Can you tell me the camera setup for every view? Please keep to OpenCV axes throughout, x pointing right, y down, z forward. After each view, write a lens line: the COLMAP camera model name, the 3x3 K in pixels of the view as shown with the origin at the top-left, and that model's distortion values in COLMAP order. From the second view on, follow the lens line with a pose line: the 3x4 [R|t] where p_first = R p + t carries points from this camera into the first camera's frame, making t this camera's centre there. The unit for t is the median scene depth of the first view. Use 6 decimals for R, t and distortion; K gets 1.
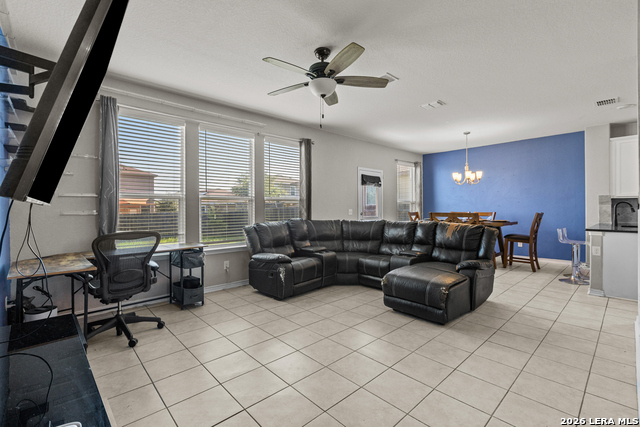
lens RADIAL K [[285.7, 0, 317.5], [0, 285.7, 212.8], [0, 0, 1]] dist [-0.000523, 0.000165]
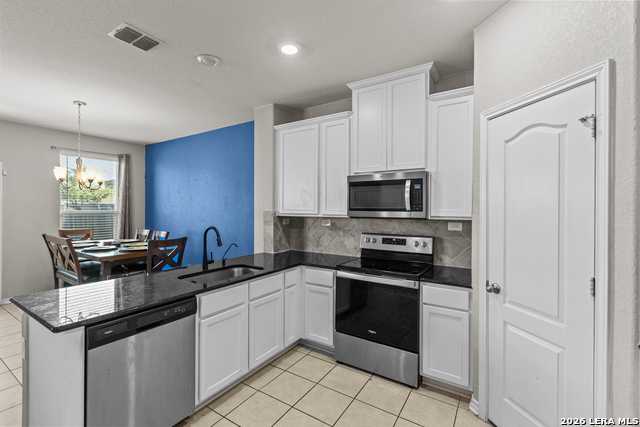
lens RADIAL K [[285.7, 0, 320.4], [0, 285.7, 208.7], [0, 0, 1]] dist [-0.000523, 0.000165]
pose [[0.968530, 0.009303, 0.248724, 0.908267], [-0.005412, 0.999852, -0.016324, -0.053809], [-0.248839, 0.014464, 0.968437, 0.310850]]
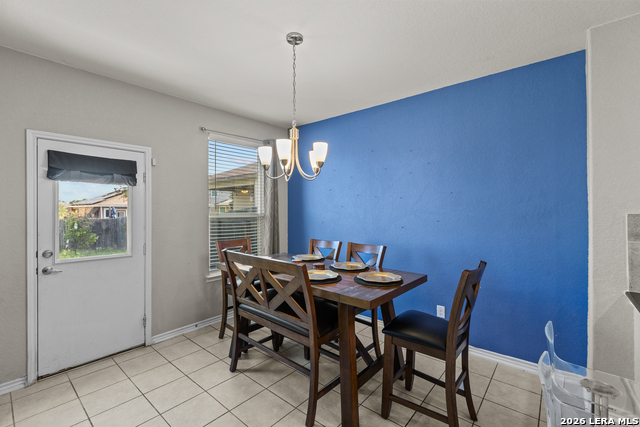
lens RADIAL K [[285.7, 0, 319.7], [0, 285.7, 207.5], [0, 0, 1]] dist [-0.000523, 0.000165]
pose [[0.992972, 0.003047, 0.118308, 0.540133], [-0.000557, 0.999778, -0.021081, -0.058537], [-0.118346, 0.020867, 0.992753, 0.664431]]
